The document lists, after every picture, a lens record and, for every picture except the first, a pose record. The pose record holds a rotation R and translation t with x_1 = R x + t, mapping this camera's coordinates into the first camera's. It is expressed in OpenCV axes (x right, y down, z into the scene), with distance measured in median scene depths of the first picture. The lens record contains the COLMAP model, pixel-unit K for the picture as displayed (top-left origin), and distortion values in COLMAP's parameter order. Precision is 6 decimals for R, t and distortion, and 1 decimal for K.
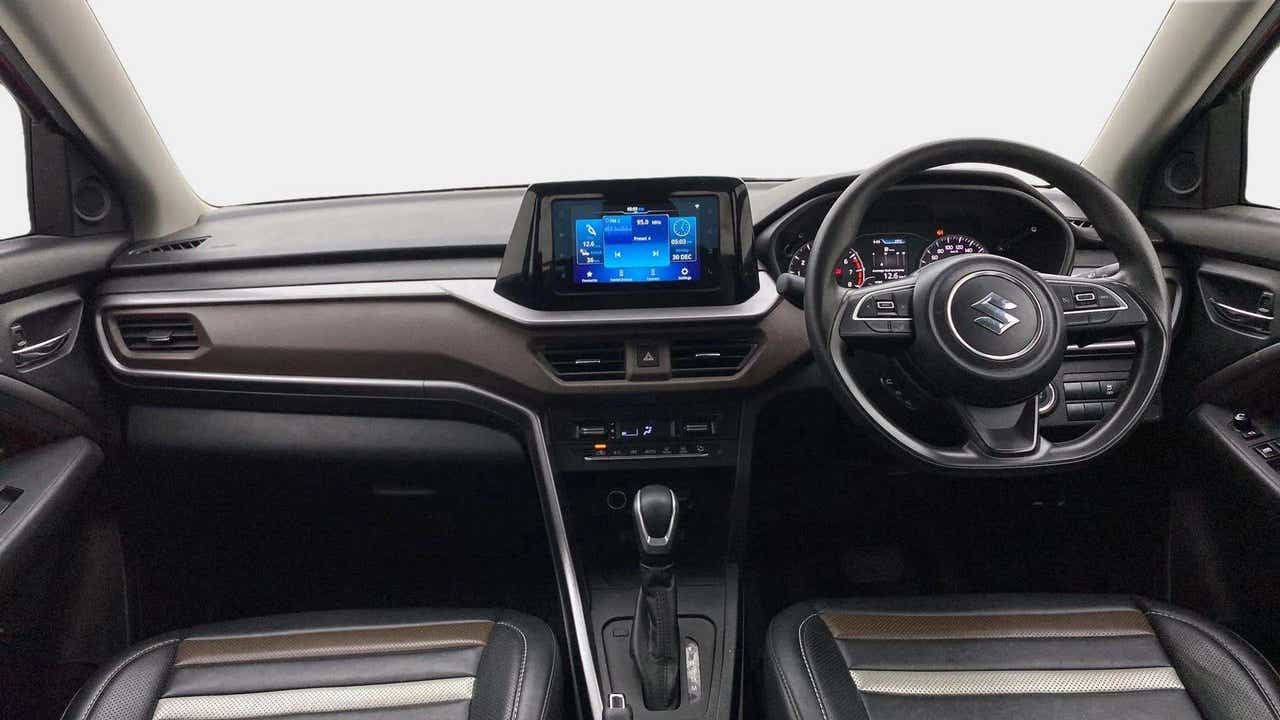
lens RADIAL K [[937.9, 0, 628.4], [0, 937.9, 351.5], [0, 0, 1]] dist [0.036647, -0.054206]
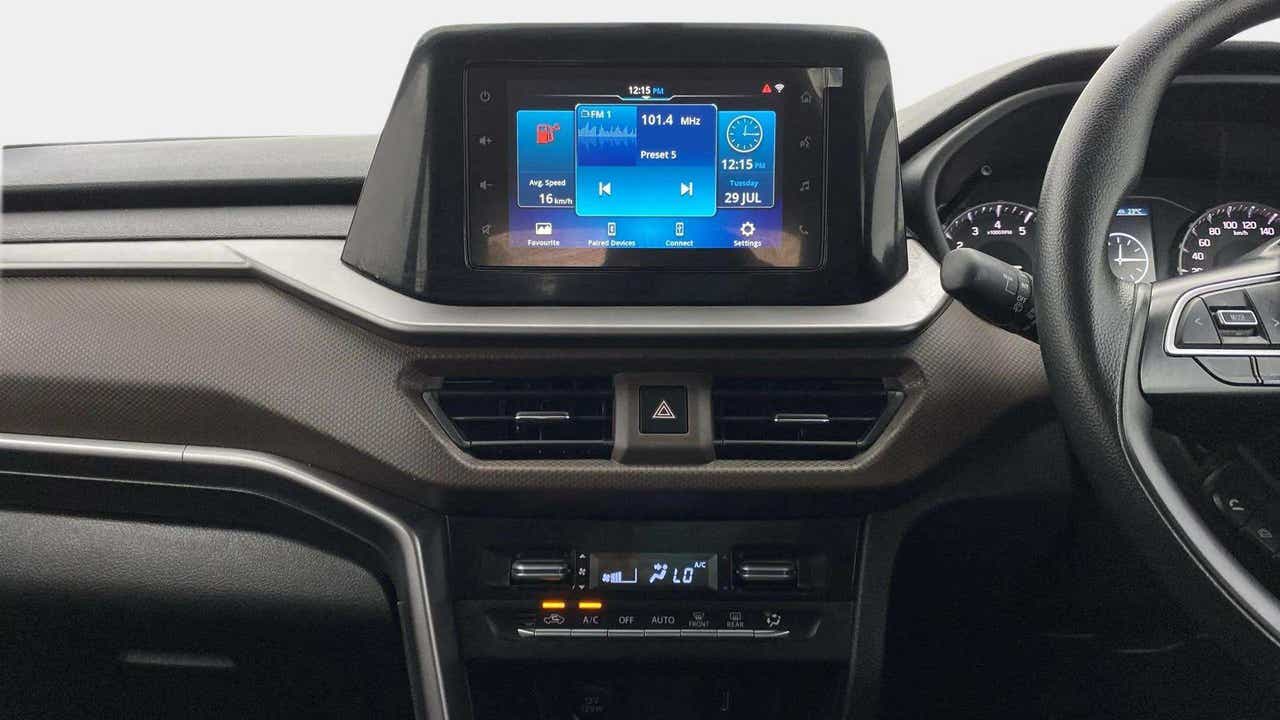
lens RADIAL K [[937.9, 0, 623.5], [0, 937.9, 346.4], [0, 0, 1]] dist [0.036647, -0.054206]
pose [[0.999507, 0.031072, -0.004428, 0.002403], [-0.031310, 0.996921, -0.071885, 0.007669], [0.002181, 0.071989, 0.997403, 0.542325]]
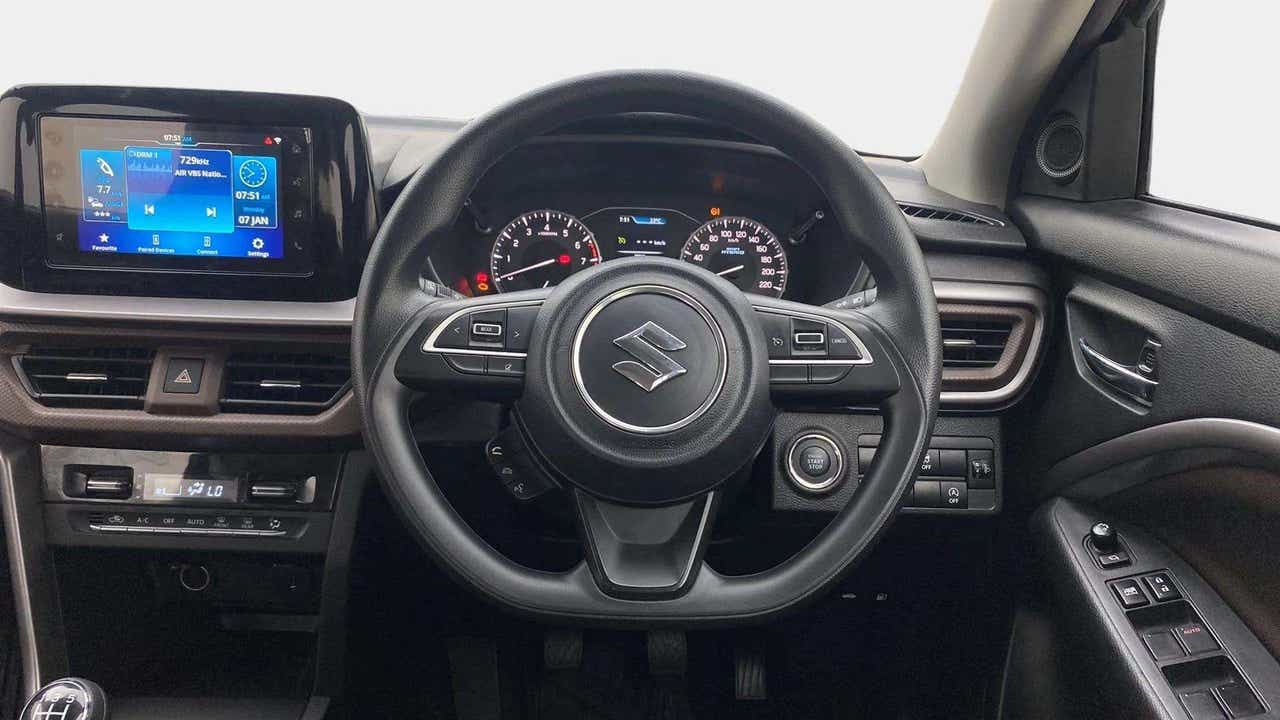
lens RADIAL K [[937.9, 0, 640.1], [0, 937.9, 344.4], [0, 0, 1]] dist [0.036647, -0.054206]
pose [[0.997638, 0.064671, 0.023150, 0.306217], [-0.065321, 0.997457, 0.028510, -0.052796], [-0.021247, -0.029955, 0.999325, 0.360614]]
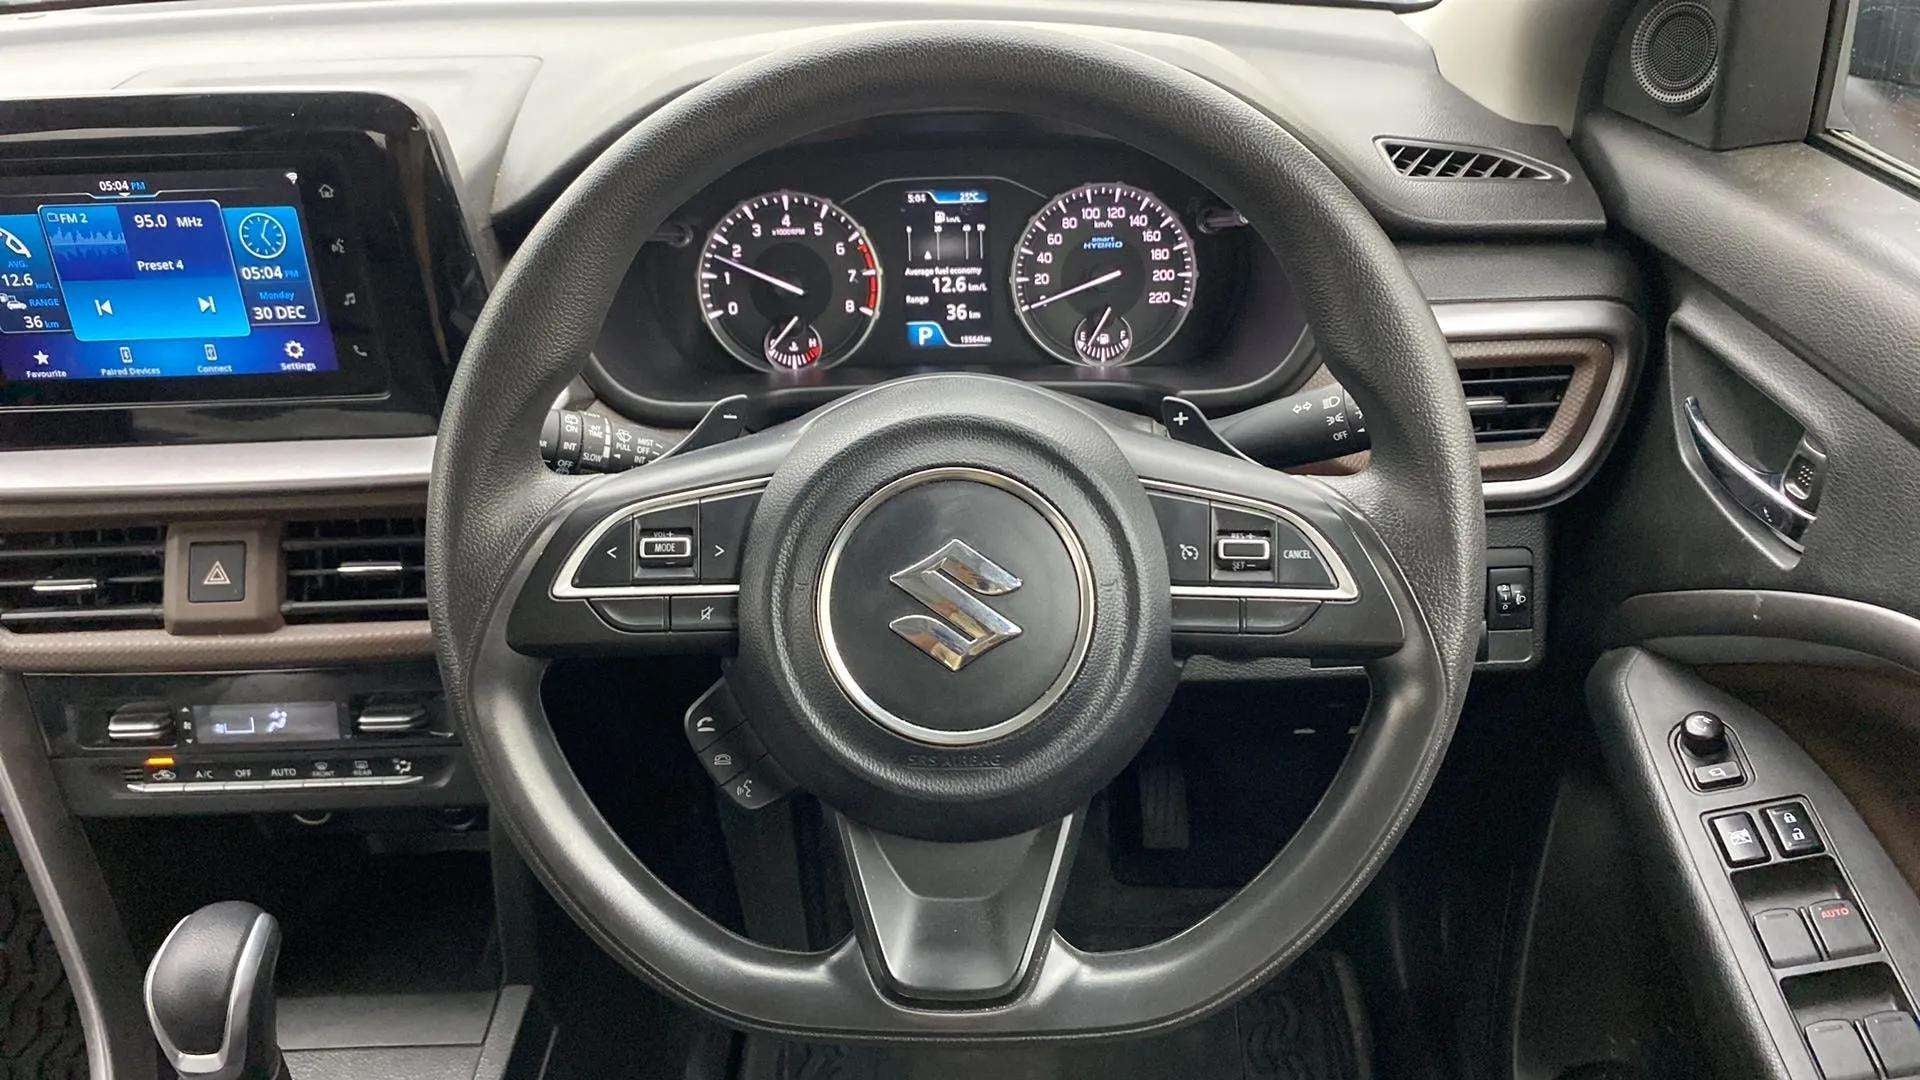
lens RADIAL K [[1406.8, 0, 961.4], [0, 1406.8, 508.8], [0, 0, 1]] dist [0.036647, -0.054206]
pose [[0.999982, 0.003006, -0.005201, 0.330903], [-0.001343, 0.955735, 0.294227, -0.192118], [0.005855, -0.294215, 0.955721, 0.442292]]
